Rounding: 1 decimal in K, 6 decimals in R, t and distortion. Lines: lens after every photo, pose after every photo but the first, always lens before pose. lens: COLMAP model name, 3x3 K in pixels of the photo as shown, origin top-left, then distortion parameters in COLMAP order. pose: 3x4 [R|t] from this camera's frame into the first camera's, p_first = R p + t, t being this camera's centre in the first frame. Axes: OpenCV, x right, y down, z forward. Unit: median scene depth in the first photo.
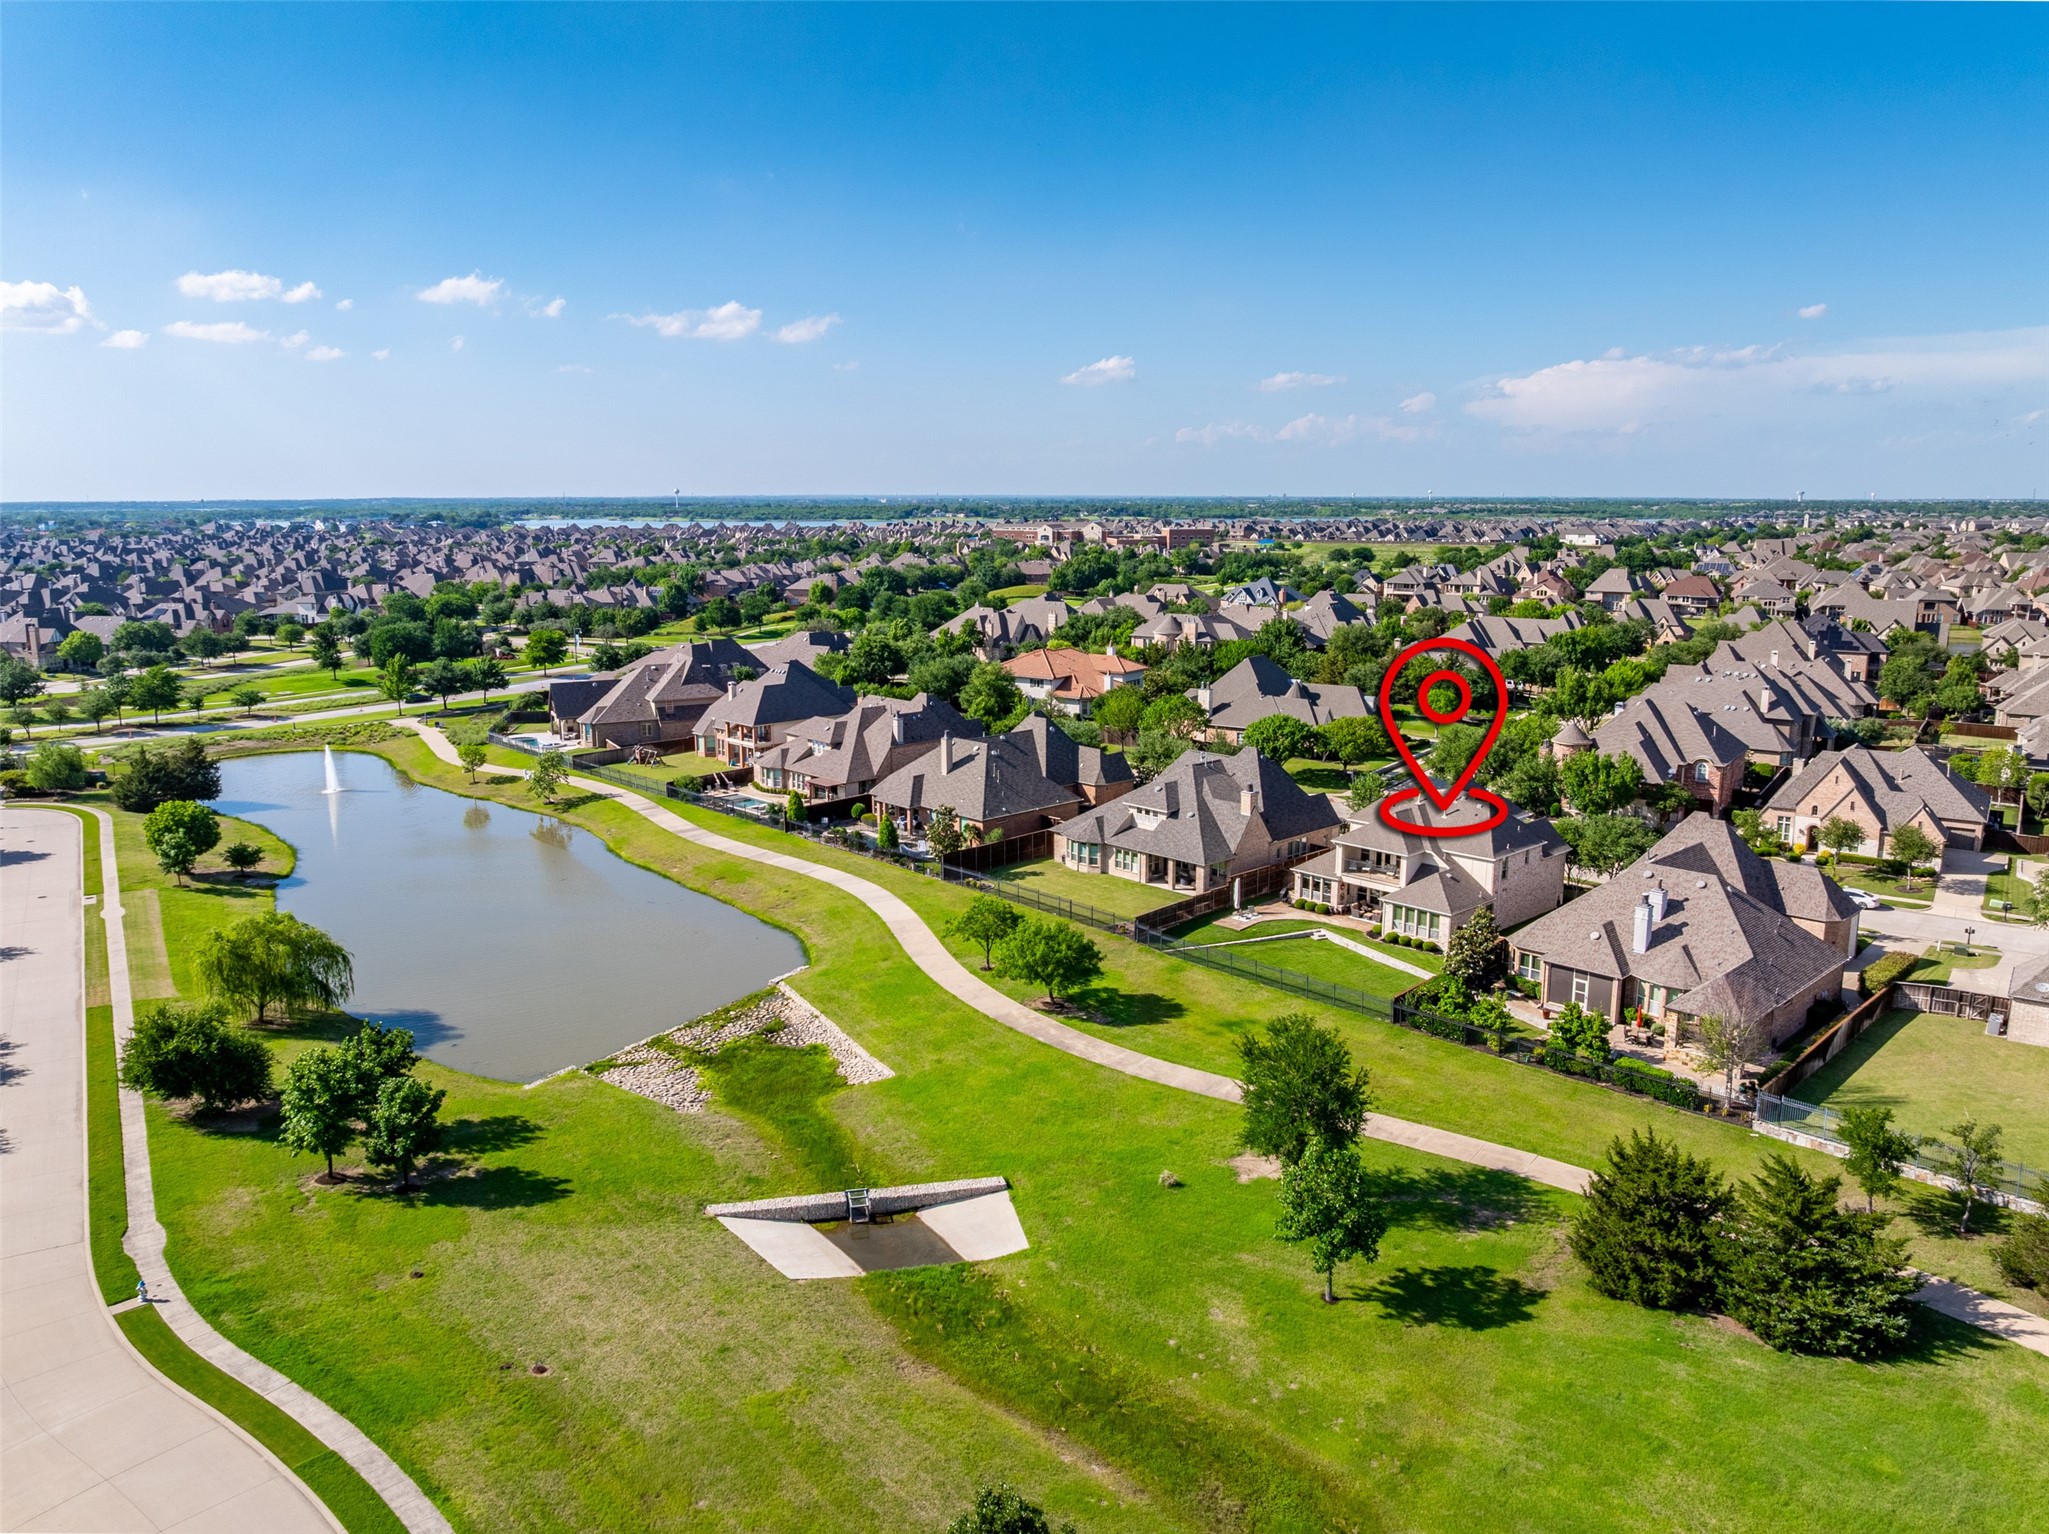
lens RADIAL K [[1479.7, 0, 1024.5], [0, 1479.7, 767.0], [0, 0, 1]] dist [-0.042456, -0.001378]
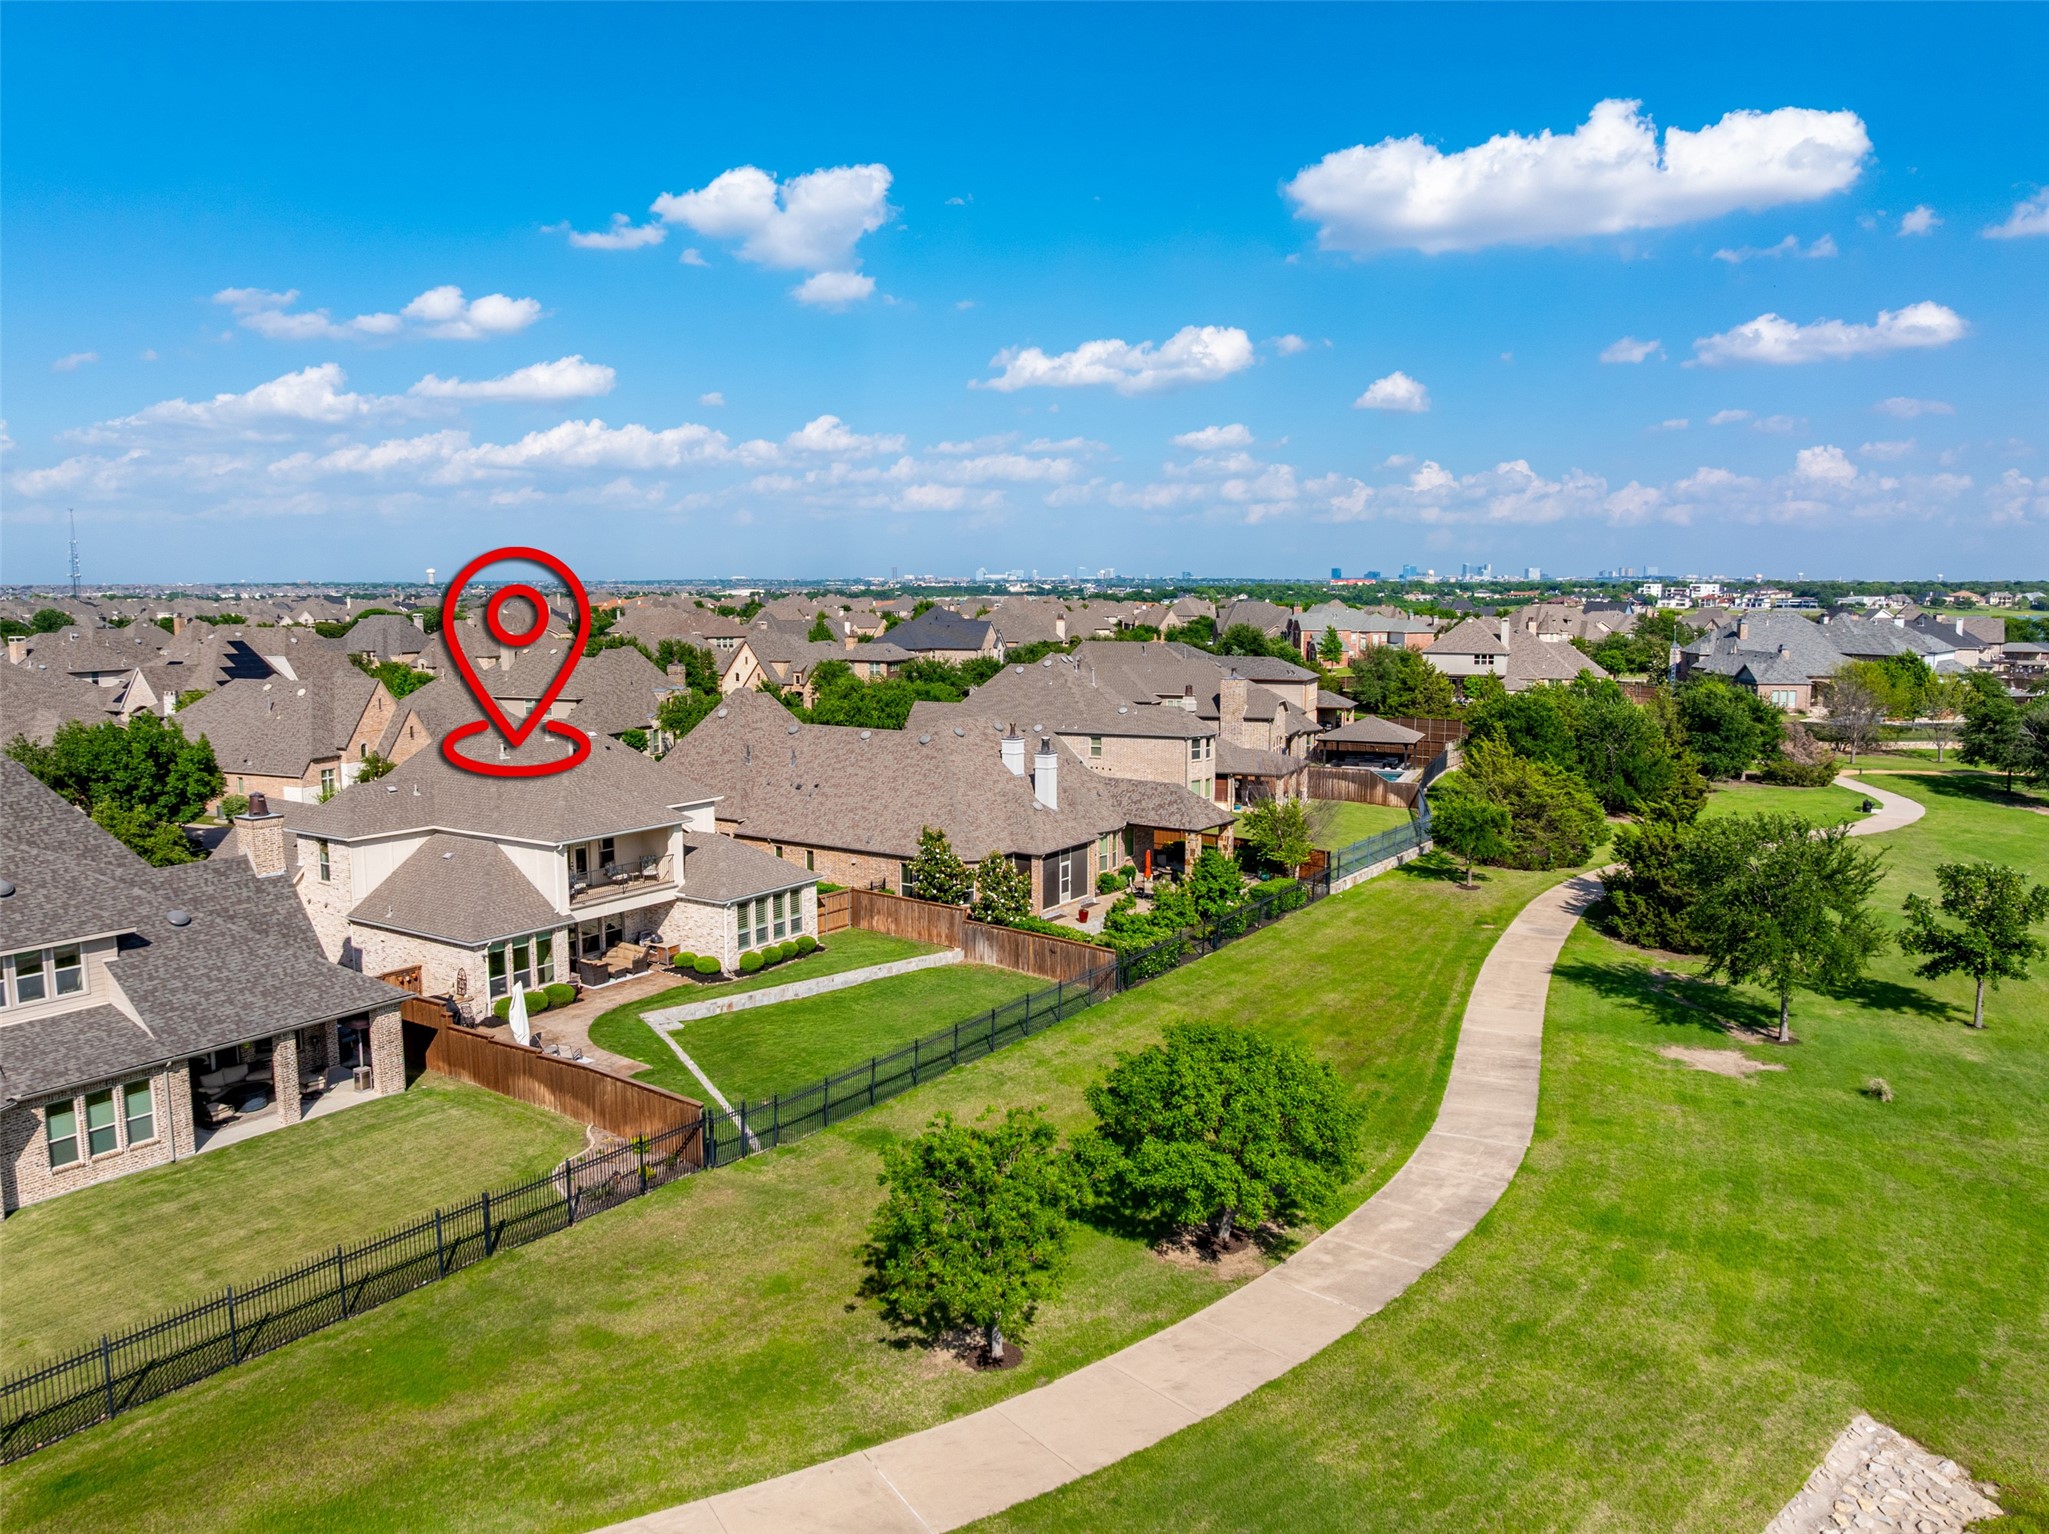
lens RADIAL K [[1479.7, 0, 1024.5], [0, 1479.7, 767.0], [0, 0, 1]] dist [-0.042456, -0.001378]
pose [[-0.207885, -0.127262, 0.969839, -0.264025], [0.183321, 0.968863, 0.166429, -0.021970], [-0.960821, 0.212390, -0.178082, 0.926820]]
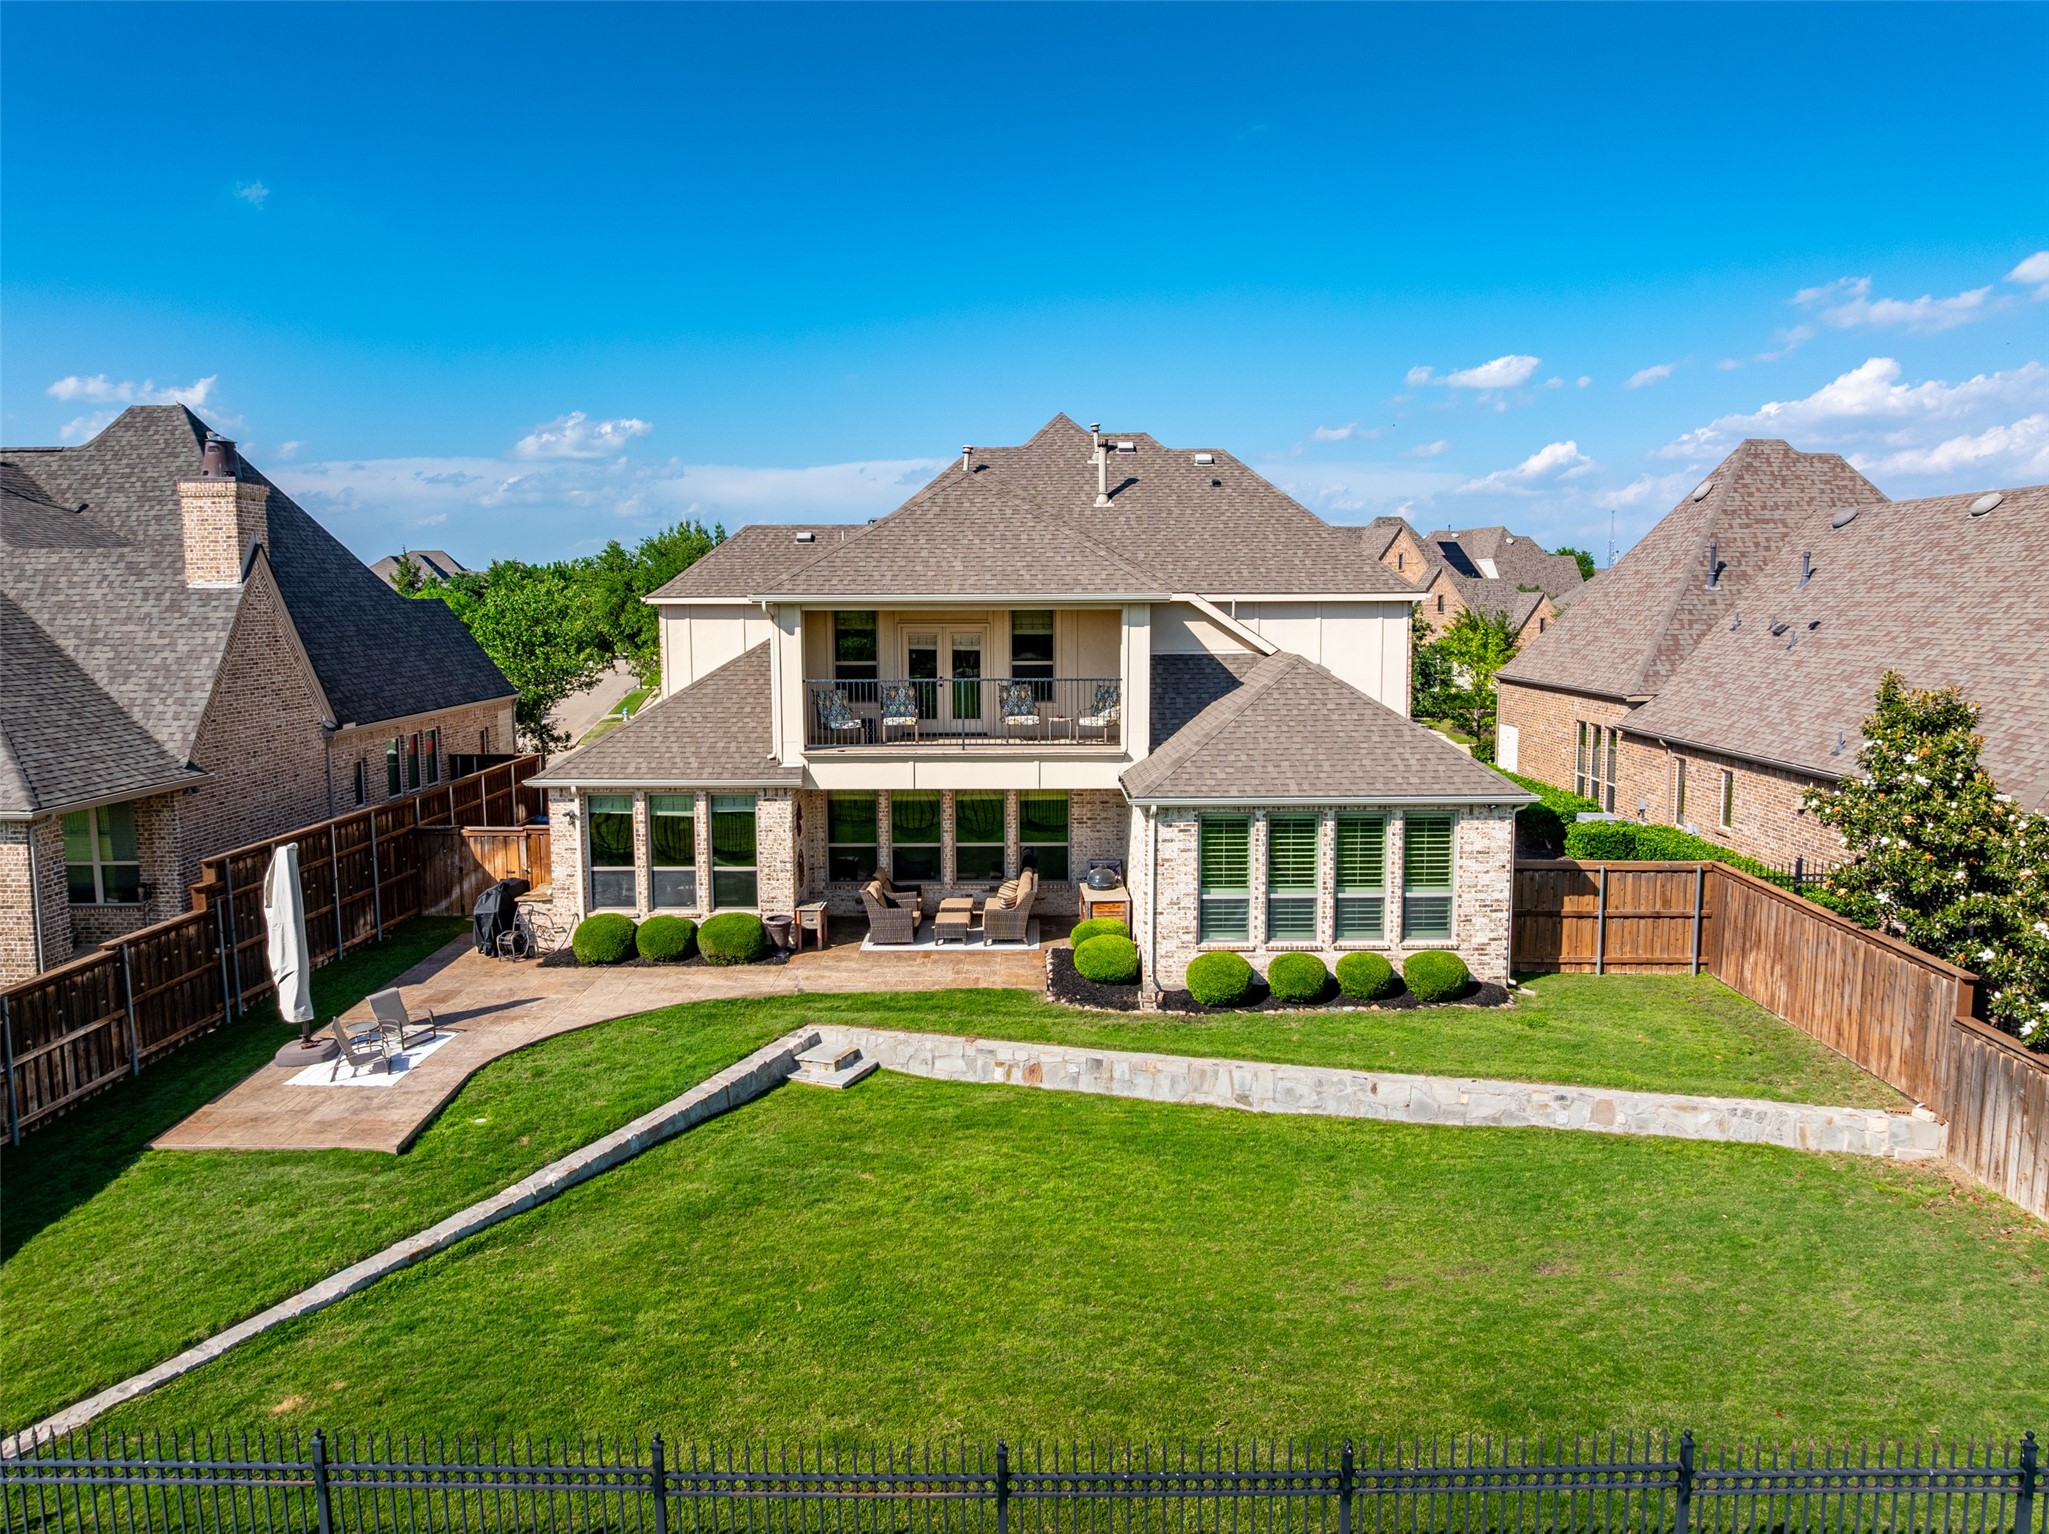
lens RADIAL K [[1479.7, 0, 1024.5], [0, 1479.7, 767.0], [0, 0, 1]] dist [-0.042456, -0.001378]
pose [[0.699930, -0.085704, 0.709051, 0.086291], [0.137334, 0.990398, -0.015857, 0.081425], [-0.700883, 0.108475, 0.704979, 0.826356]]
